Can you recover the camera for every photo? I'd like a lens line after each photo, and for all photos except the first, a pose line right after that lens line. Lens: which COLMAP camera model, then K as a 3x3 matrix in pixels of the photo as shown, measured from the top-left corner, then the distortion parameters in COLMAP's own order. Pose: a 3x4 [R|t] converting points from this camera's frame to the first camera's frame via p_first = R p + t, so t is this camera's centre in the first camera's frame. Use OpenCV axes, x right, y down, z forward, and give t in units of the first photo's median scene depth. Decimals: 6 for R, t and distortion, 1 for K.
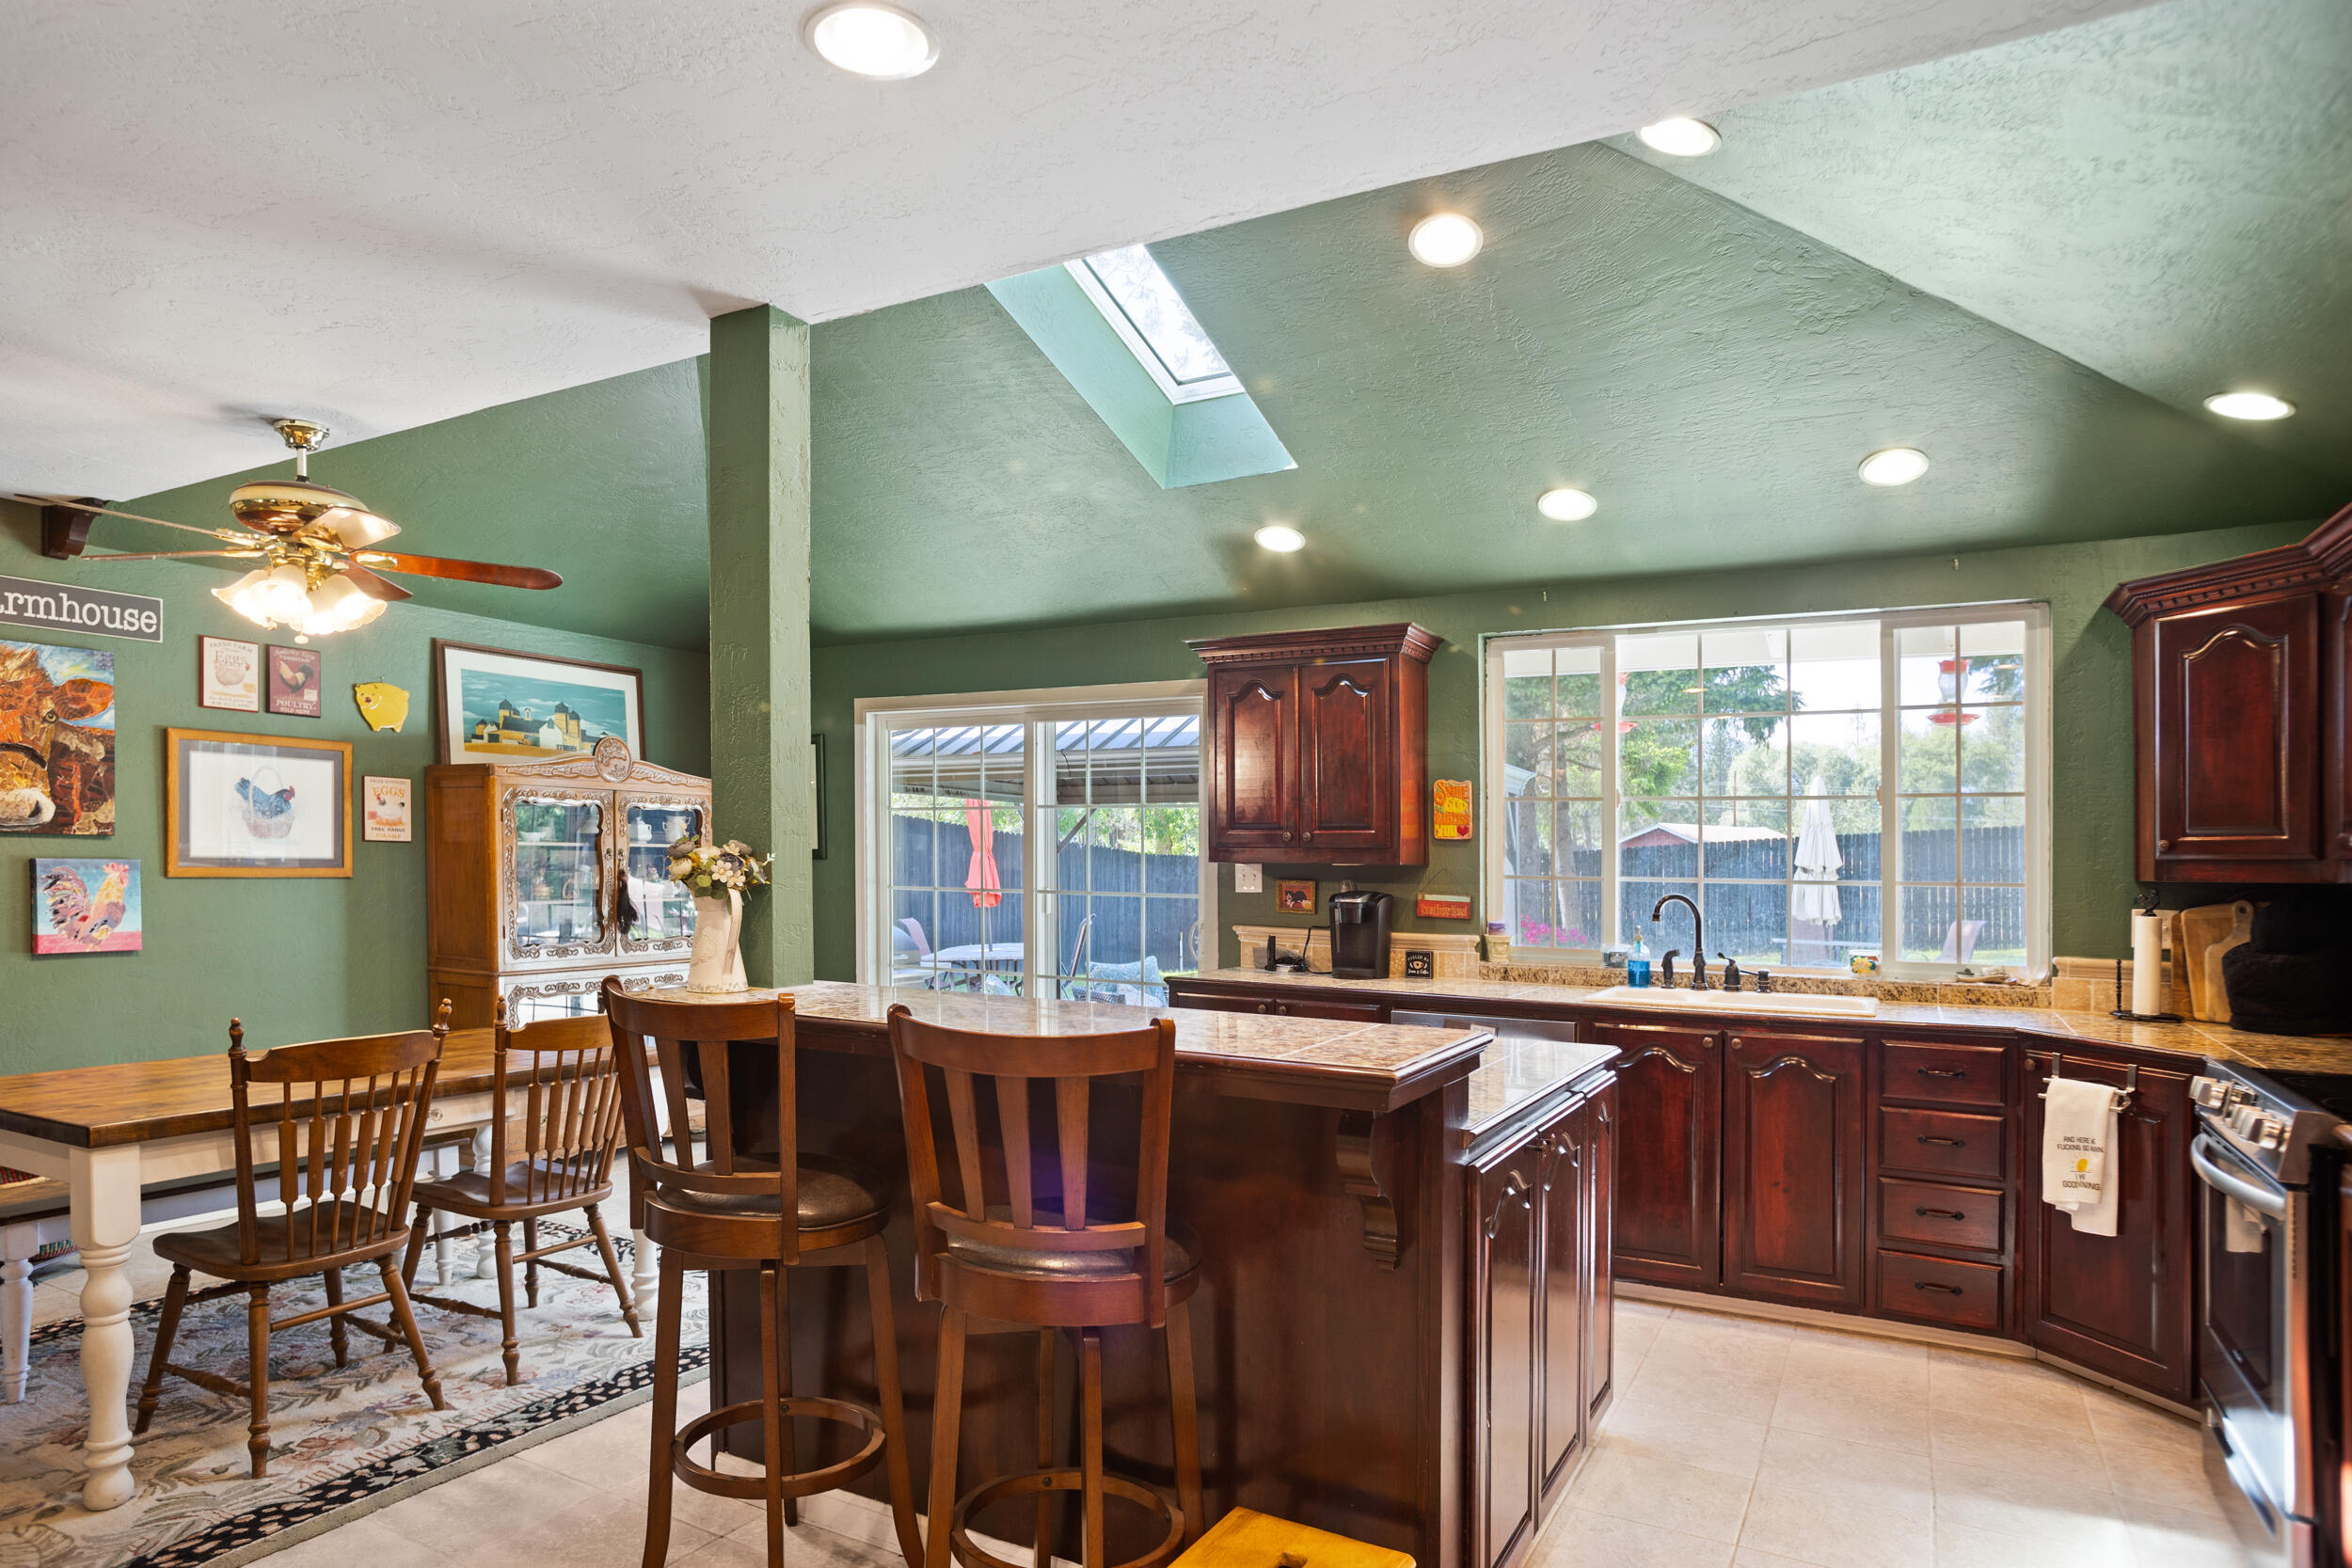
lens RADIAL K [[1371.6, 0, 1169.5], [0, 1371.6, 856.5], [0, 0, 1]] dist [-0.005604, -0.001188]
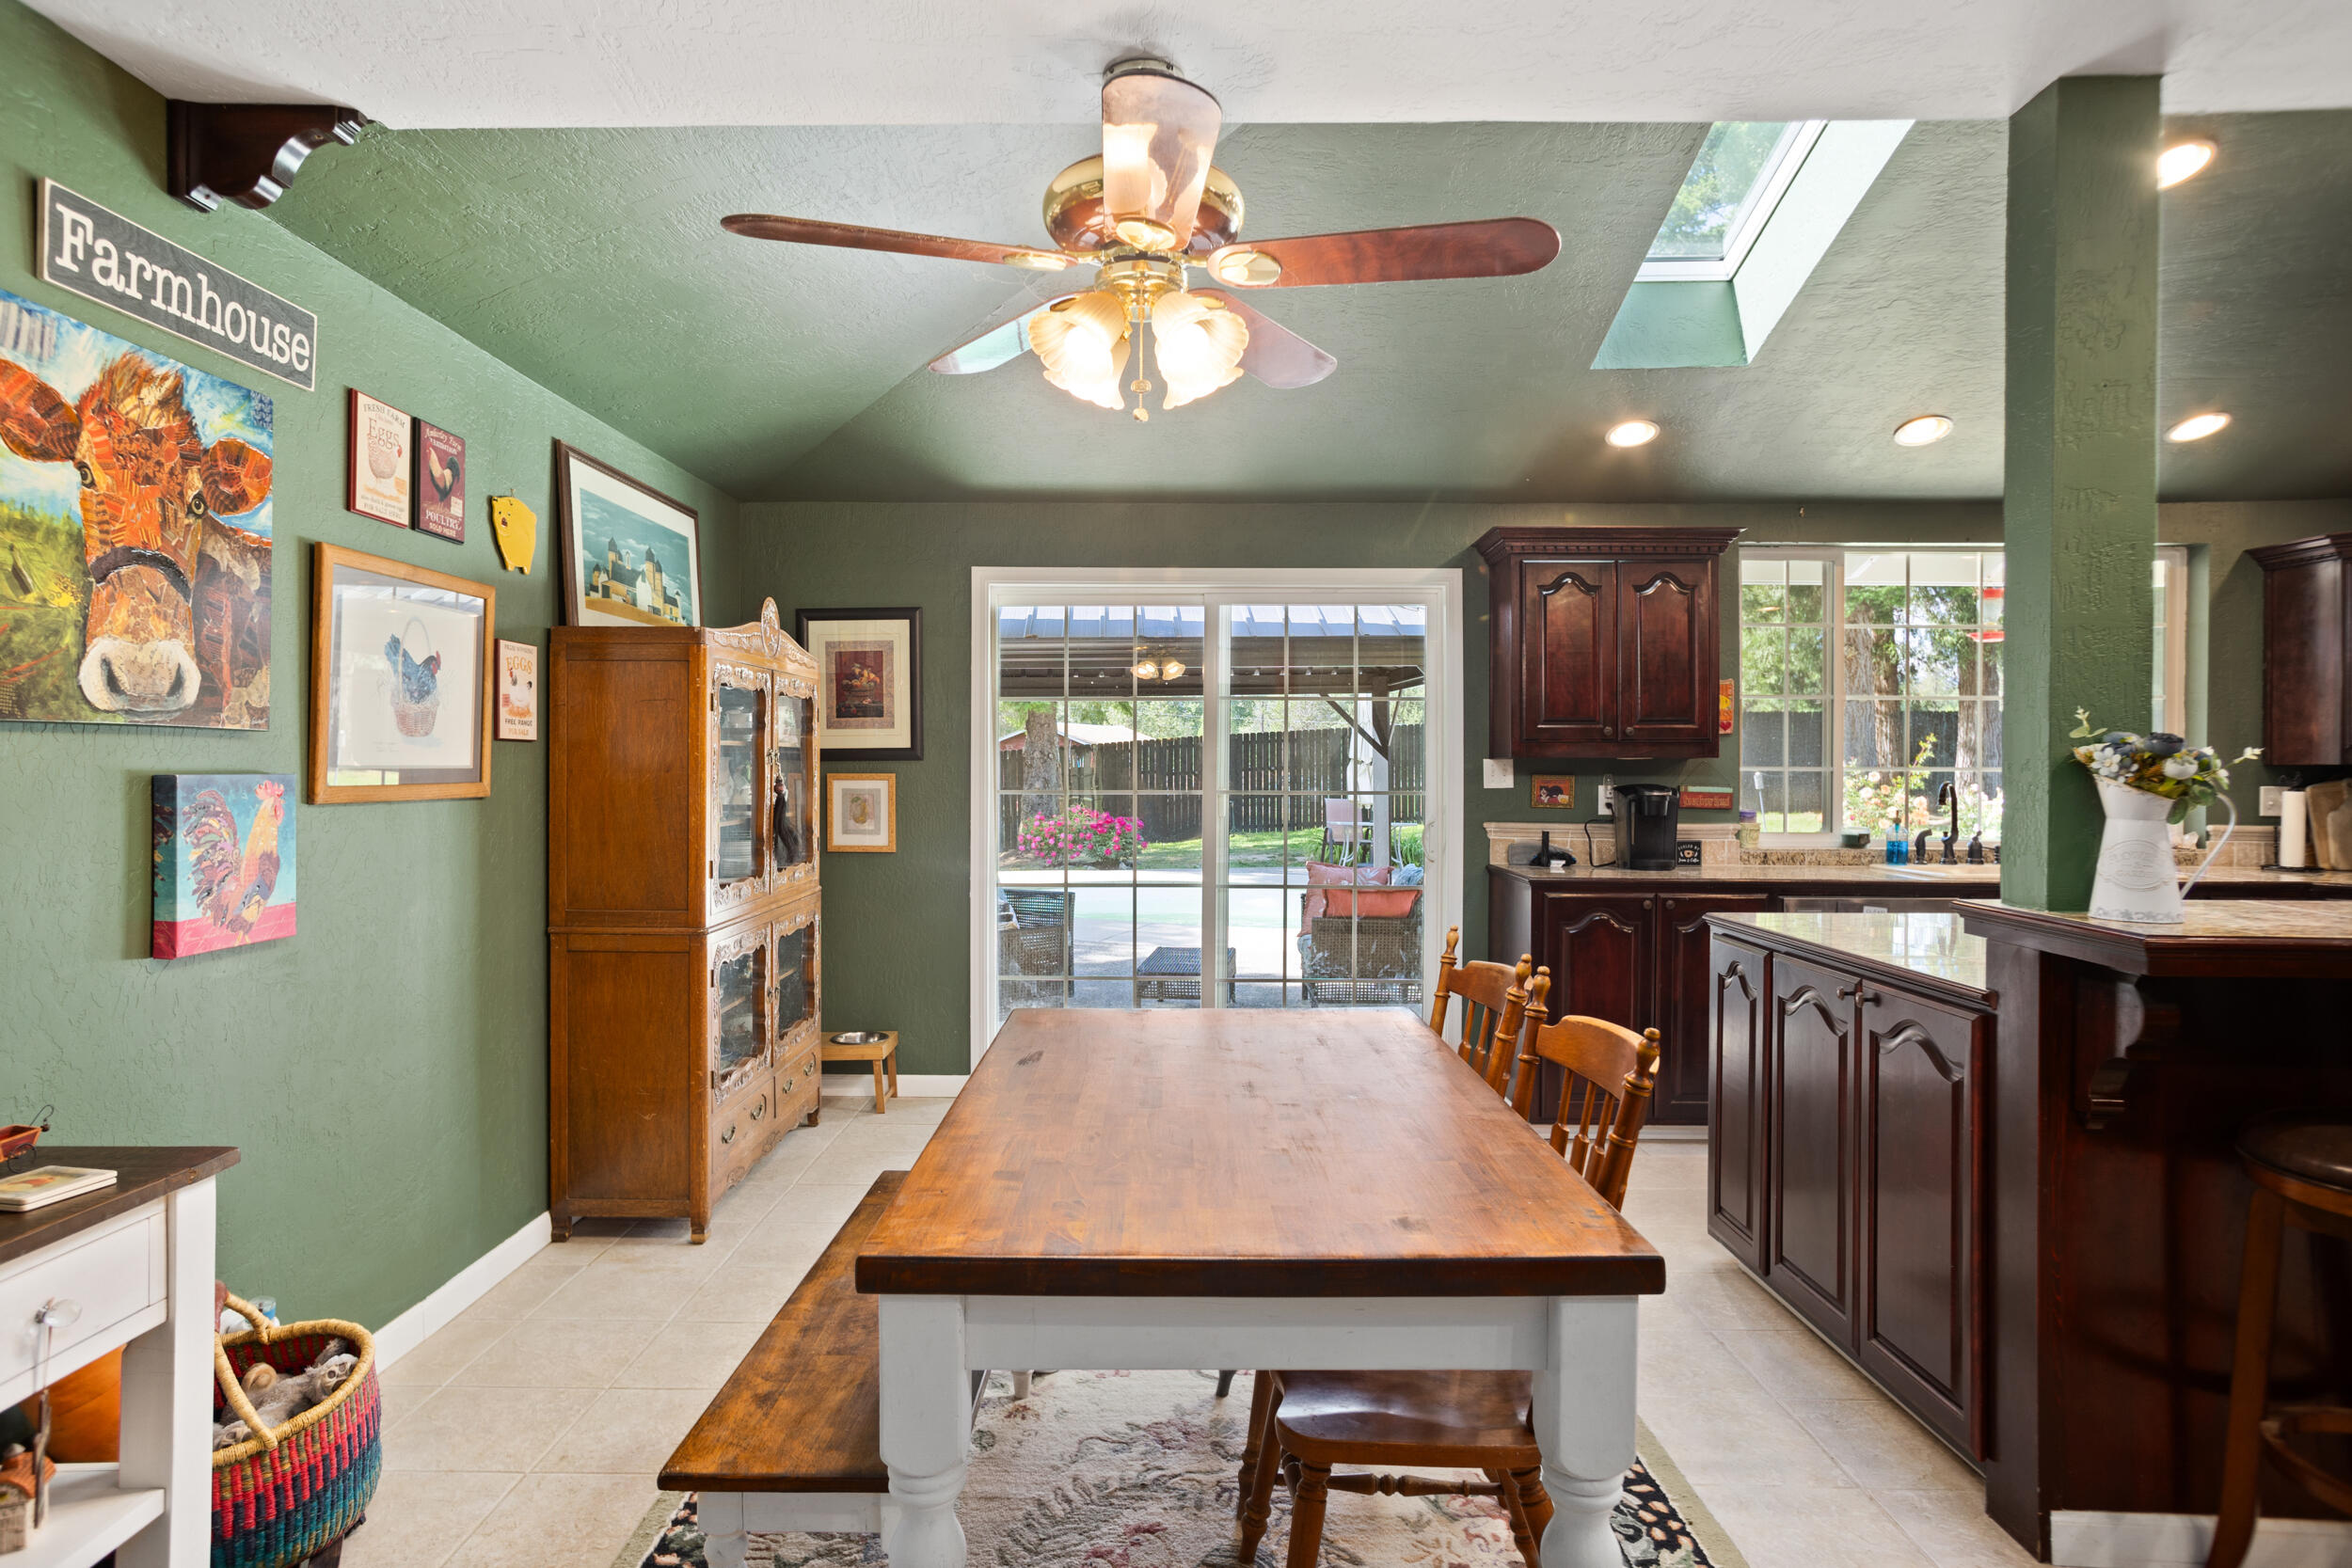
lens RADIAL K [[1290.9, 0, 1175.7], [0, 1290.9, 729.7], [0, 0, 1]] dist [0.043619, 0.000486]
pose [[0.872551, -0.000489, 0.488523, -0.705336], [0.009214, 0.999838, -0.015456, -0.004197], [-0.488437, 0.017988, 0.872414, 0.354948]]
